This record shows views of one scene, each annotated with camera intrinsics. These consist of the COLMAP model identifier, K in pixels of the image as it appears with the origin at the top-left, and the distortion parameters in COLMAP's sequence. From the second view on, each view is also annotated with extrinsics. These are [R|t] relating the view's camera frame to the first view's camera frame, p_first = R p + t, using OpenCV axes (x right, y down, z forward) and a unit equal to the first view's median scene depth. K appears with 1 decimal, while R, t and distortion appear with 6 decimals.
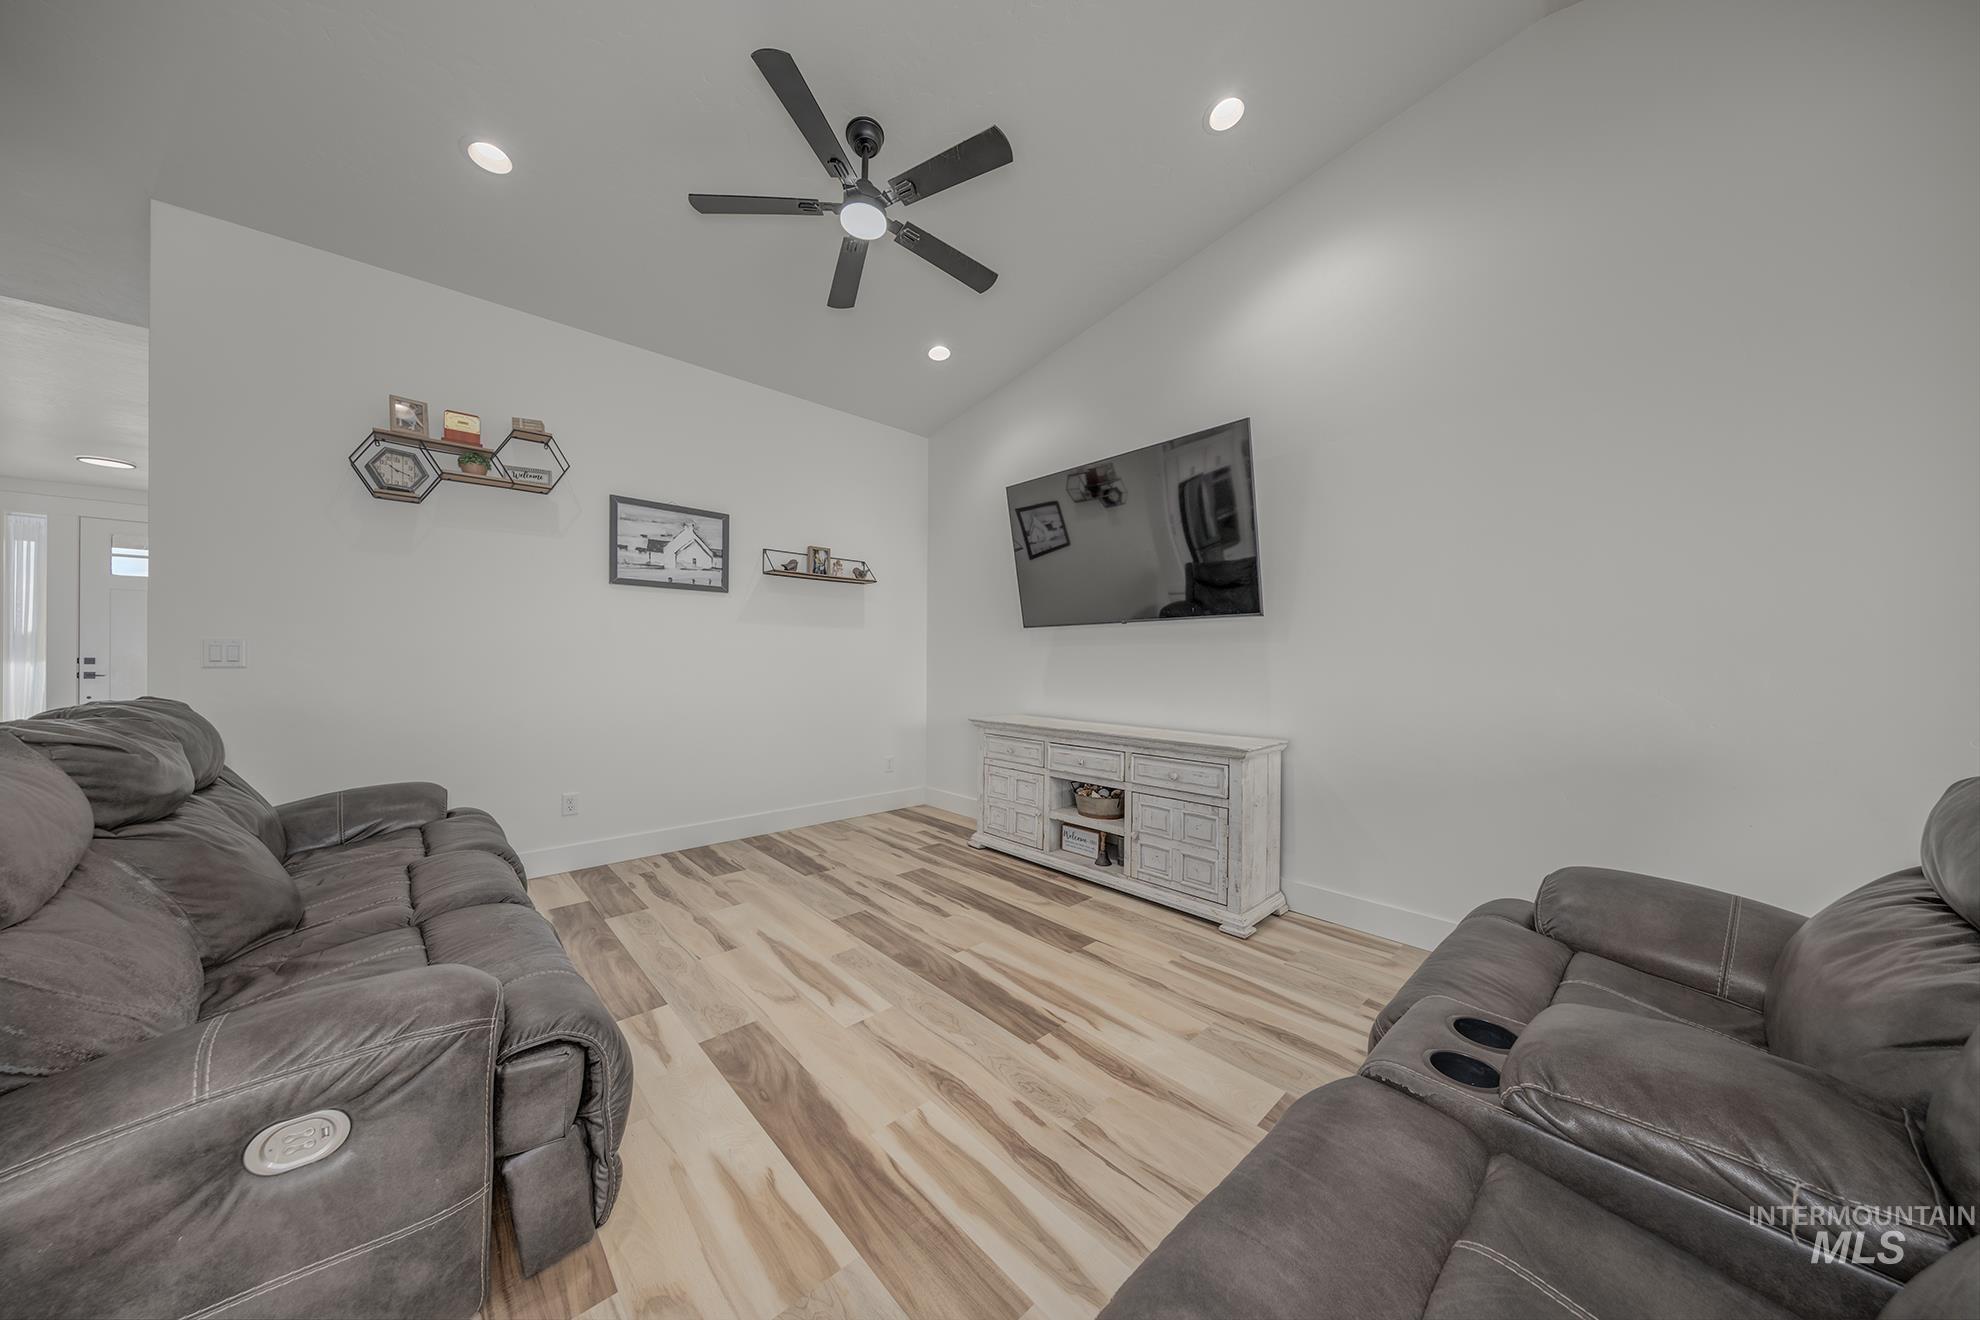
lens RADIAL K [[630.0, 0, 984.8], [0, 630.0, 674.0], [0, 0, 1]] dist [0.000057, 0.000001]
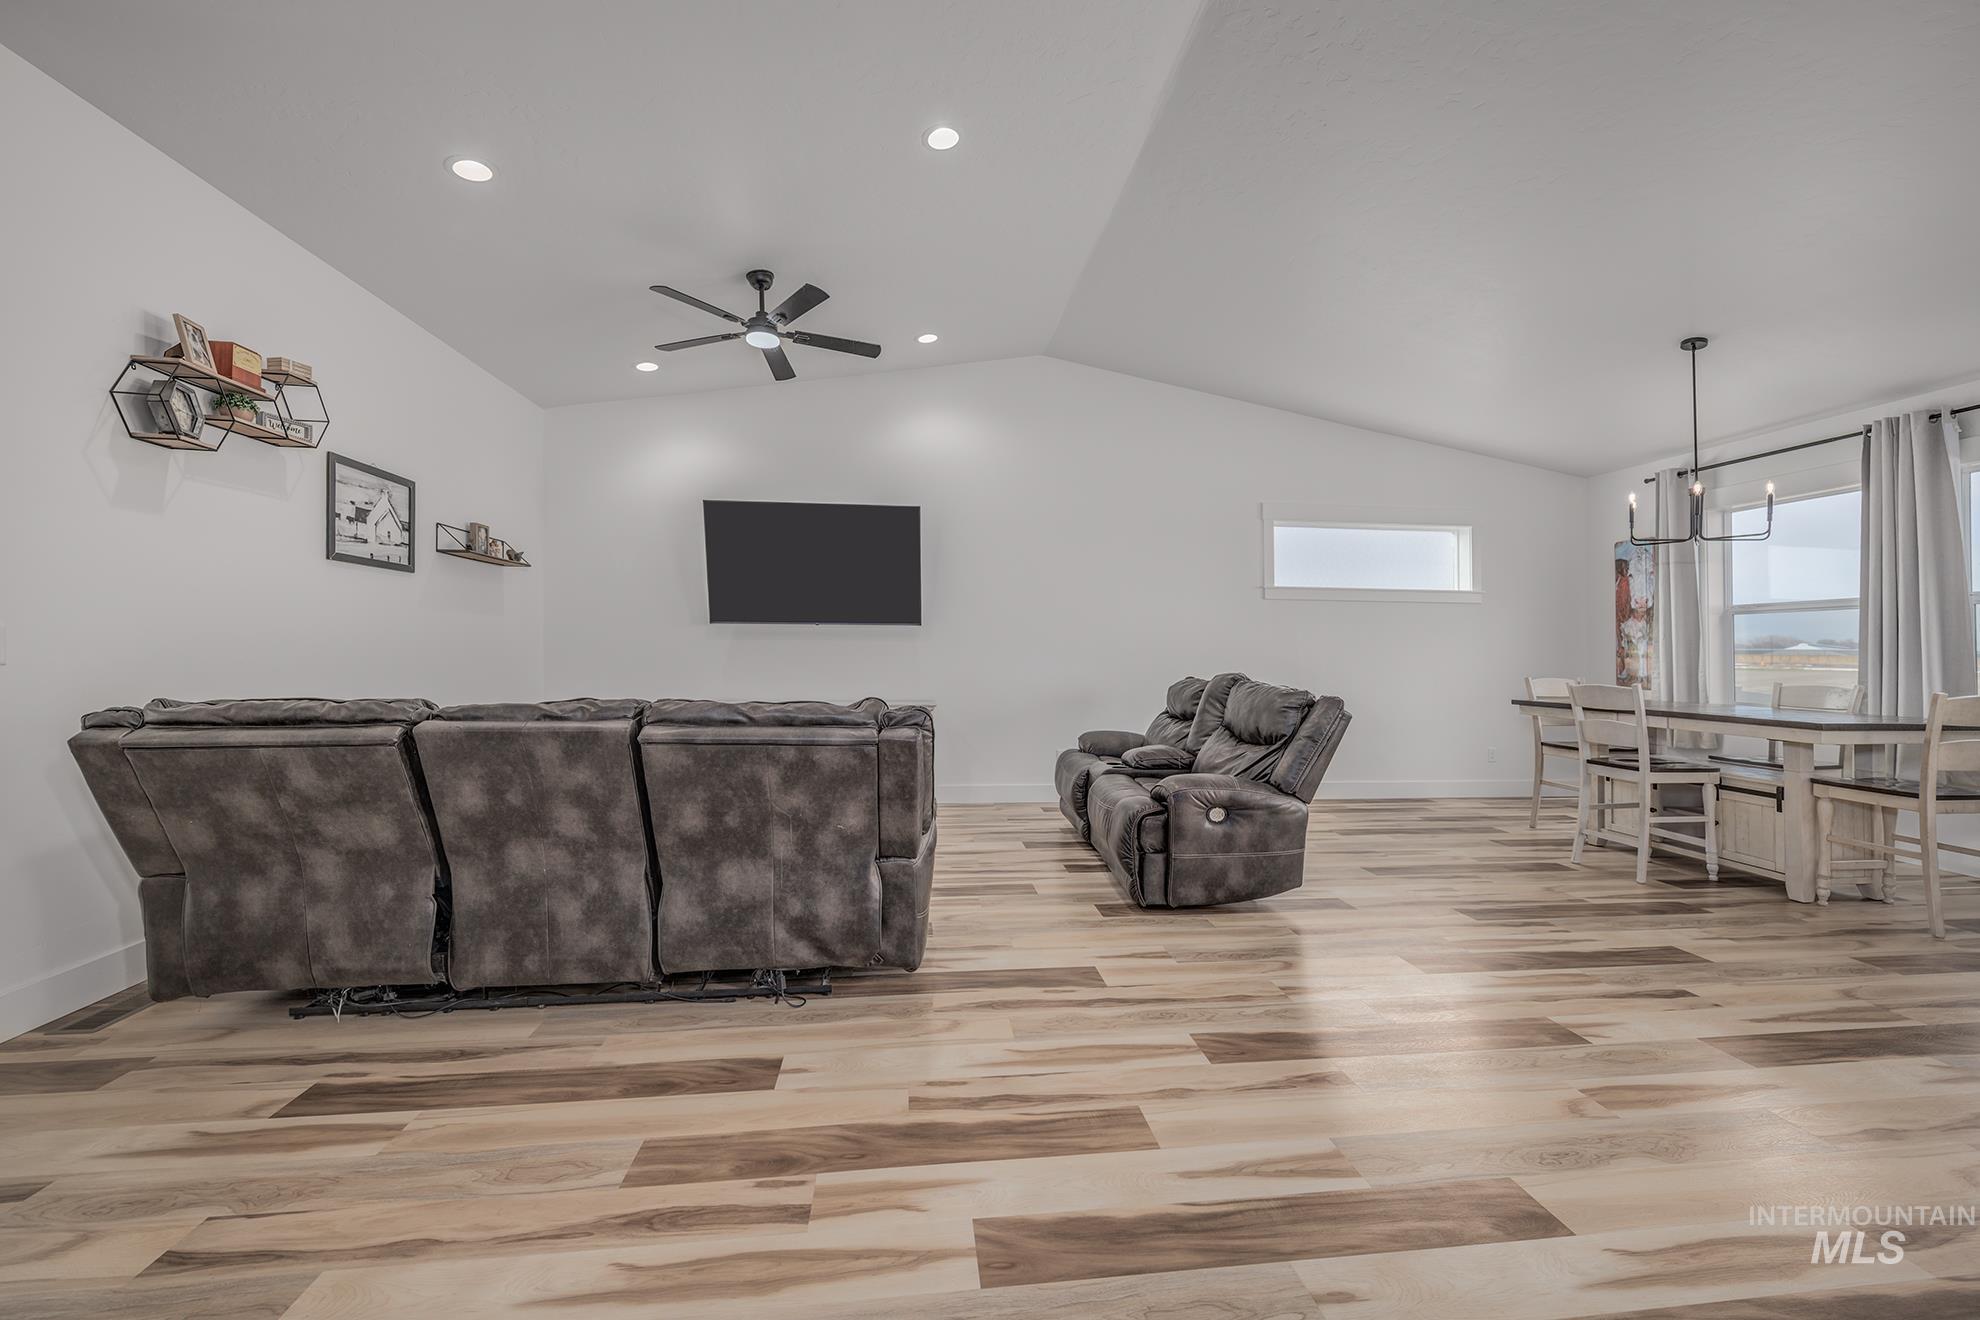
lens RADIAL K [[796.7, 0, 990.6], [0, 796.7, 653.6], [0, 0, 1]] dist [0.000274, 0.000021]
pose [[0.593872, -0.002138, 0.804557, -0.855128], [0.007806, 0.999965, -0.003104, -0.009211], [-0.804522, 0.008124, 0.593868, -0.292662]]
